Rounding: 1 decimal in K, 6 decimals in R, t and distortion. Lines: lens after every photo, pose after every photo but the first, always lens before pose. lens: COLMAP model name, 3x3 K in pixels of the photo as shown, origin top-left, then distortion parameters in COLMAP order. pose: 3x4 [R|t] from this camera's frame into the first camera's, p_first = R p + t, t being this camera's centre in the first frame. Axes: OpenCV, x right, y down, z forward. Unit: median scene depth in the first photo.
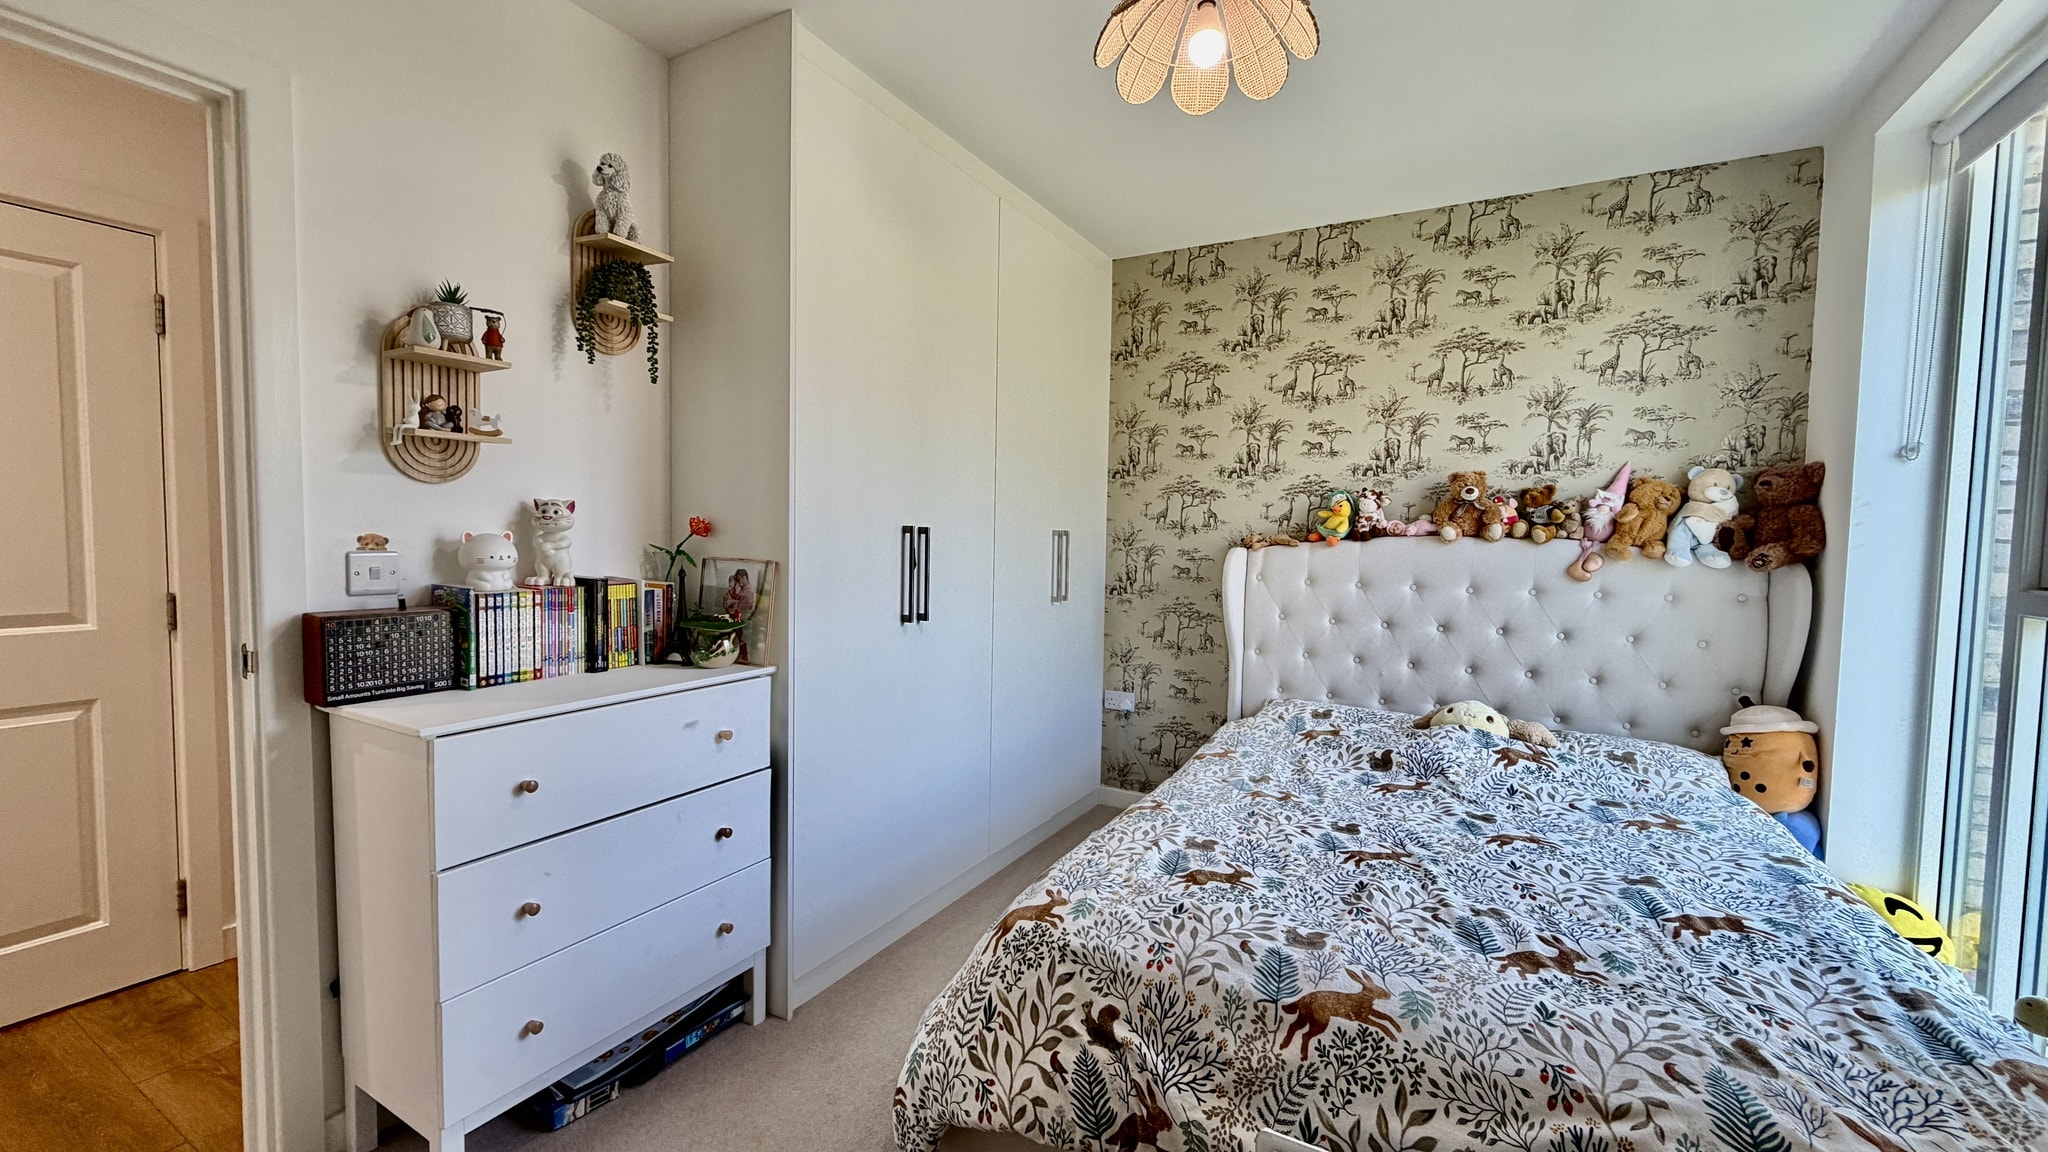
lens RADIAL K [[813.3, 0, 1019.6], [0, 813.3, 578.4], [0, 0, 1]] dist [0.001619, 0.000125]
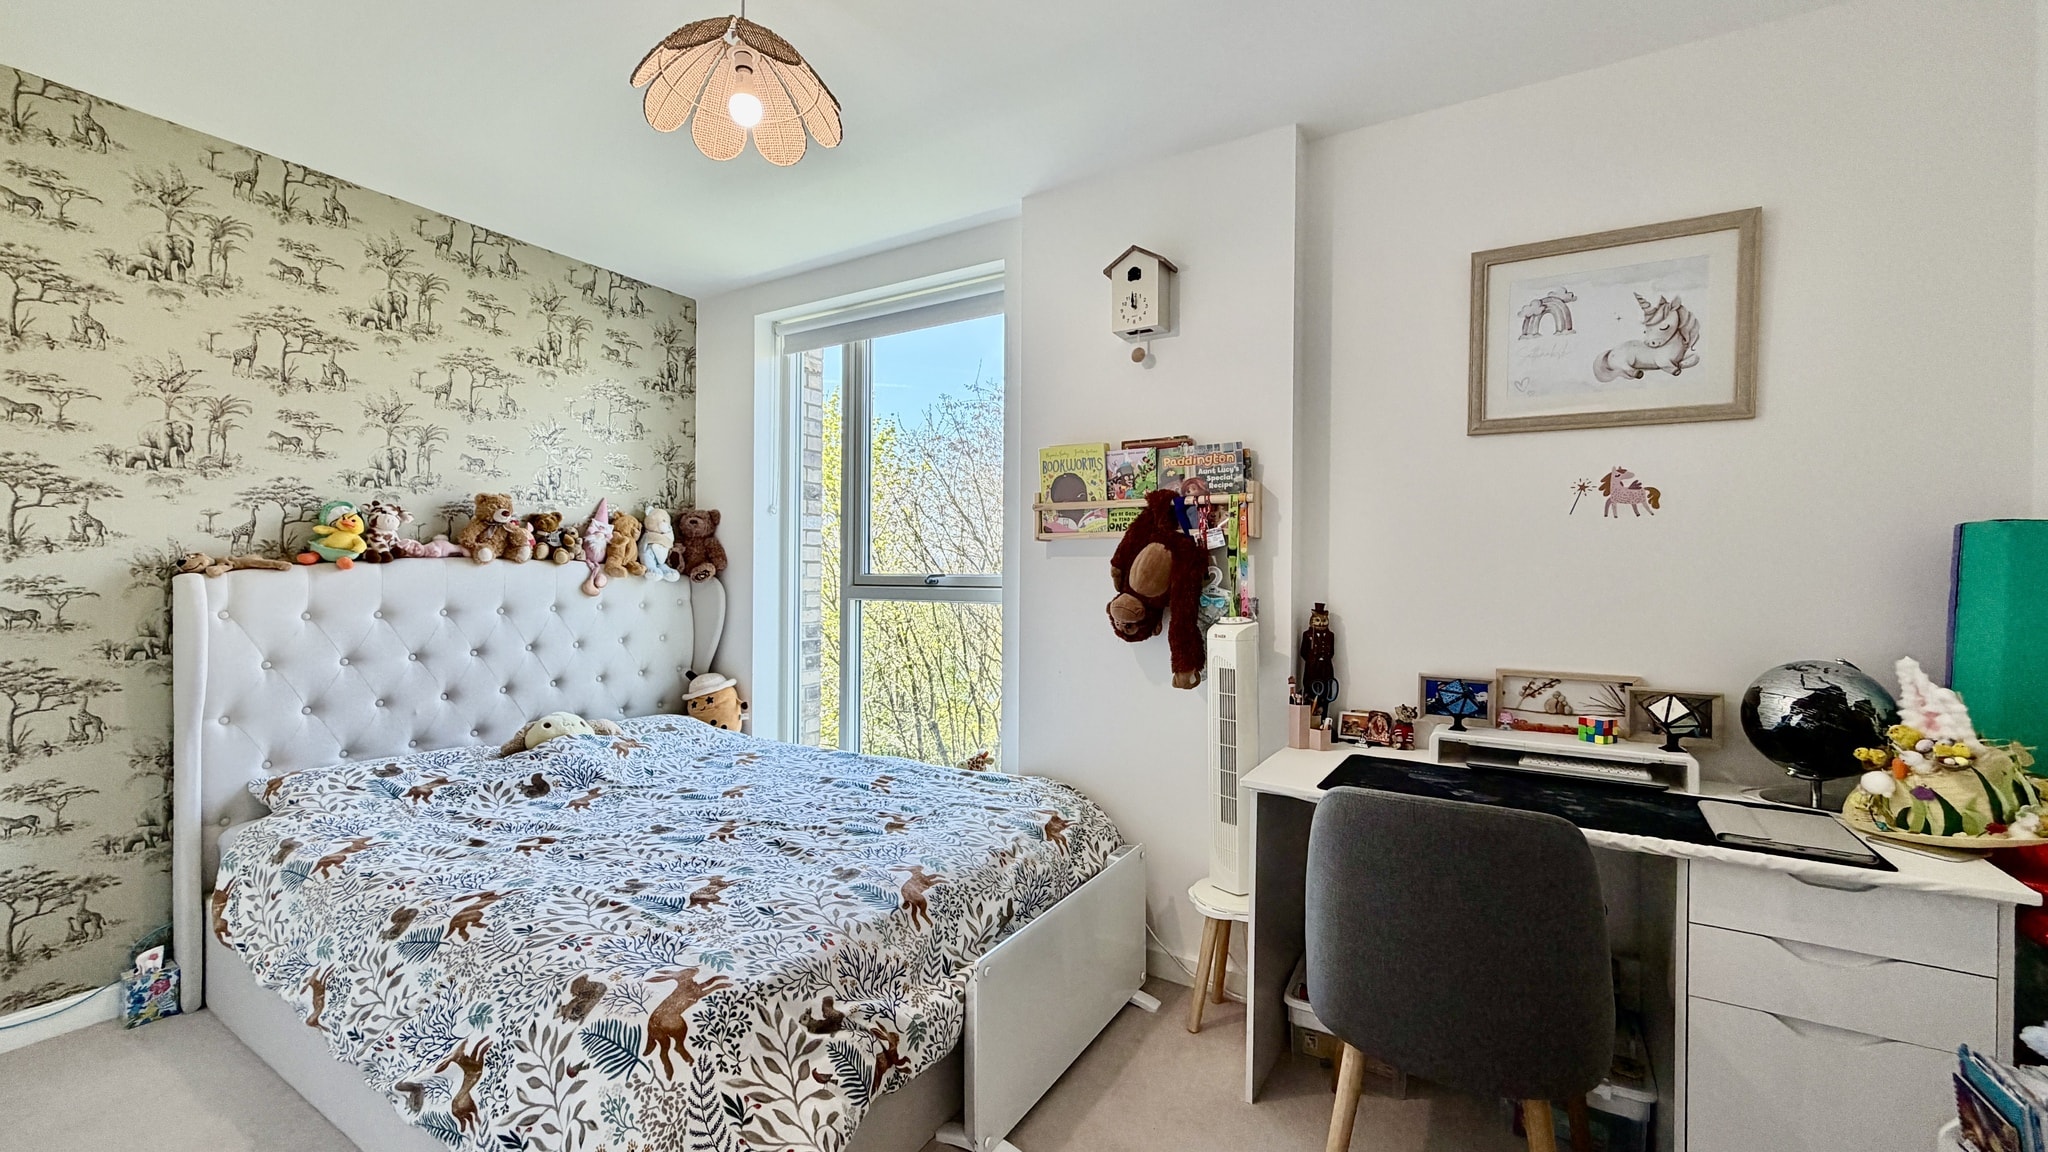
lens RADIAL K [[813.3, 0, 1018.0], [0, 813.3, 583.0], [0, 0, 1]] dist [0.001619, 0.000125]
pose [[0.030136, -0.029812, 0.999101, -0.618599], [0.048196, 0.998436, 0.028339, -0.025338], [-0.998383, 0.047298, 0.031526, 0.454202]]
